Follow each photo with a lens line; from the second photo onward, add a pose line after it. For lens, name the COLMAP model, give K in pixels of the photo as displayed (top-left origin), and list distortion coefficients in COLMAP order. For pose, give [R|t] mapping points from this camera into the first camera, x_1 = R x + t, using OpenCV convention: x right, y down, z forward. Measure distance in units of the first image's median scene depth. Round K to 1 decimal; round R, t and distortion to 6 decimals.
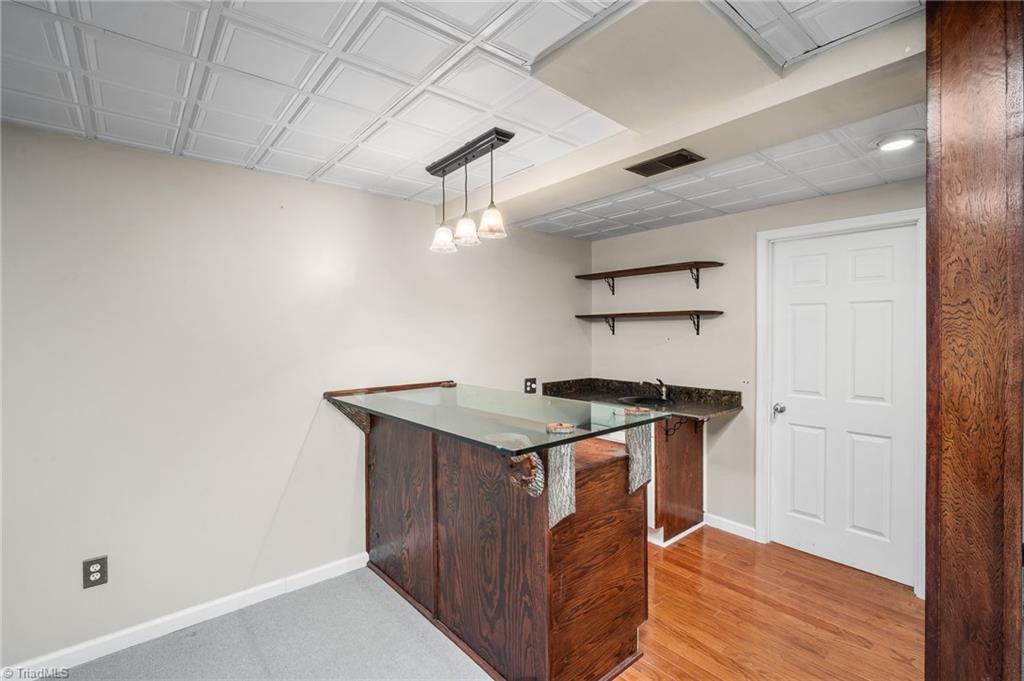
lens RADIAL K [[455.4, 0, 510.9], [0, 455.4, 334.4], [0, 0, 1]] dist [-0.003050, -0.000013]
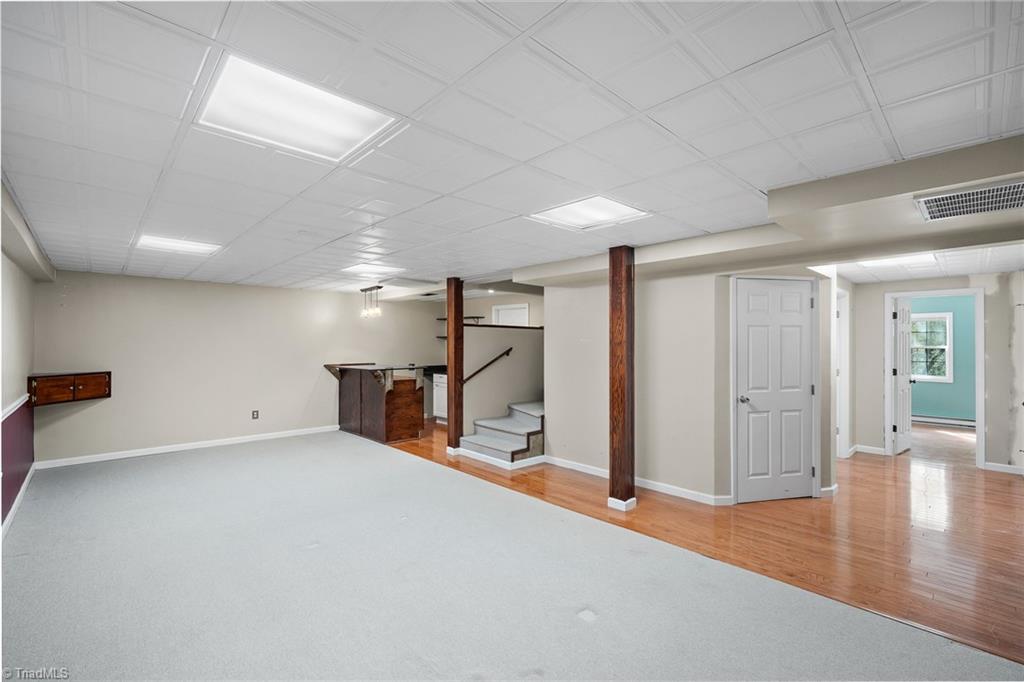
lens RADIAL K [[448.1, 0, 512.0], [0, 448.1, 341.0], [0, 0, 1]] dist [-0.009002, 0.000171]
pose [[0.998602, 0.008427, 0.052179, 0.656163], [-0.007576, 0.999835, -0.016483, 0.020114], [-0.052310, 0.016065, 0.998502, -1.983070]]
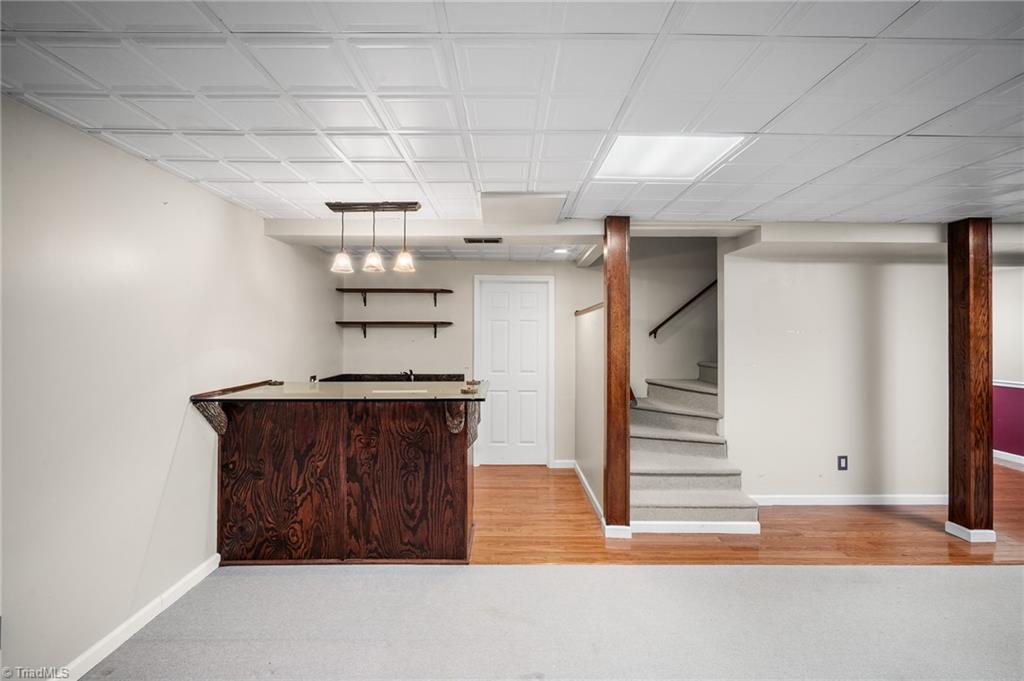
lens RADIAL K [[454.0, 0, 506.7], [0, 454.0, 326.4], [0, 0, 1]] dist [-0.004875, 0.000085]
pose [[0.640871, 0.021897, 0.767336, -0.794116], [-0.000543, 0.999606, -0.028071, 0.005957], [-0.767648, 0.017573, 0.640630, -0.161451]]
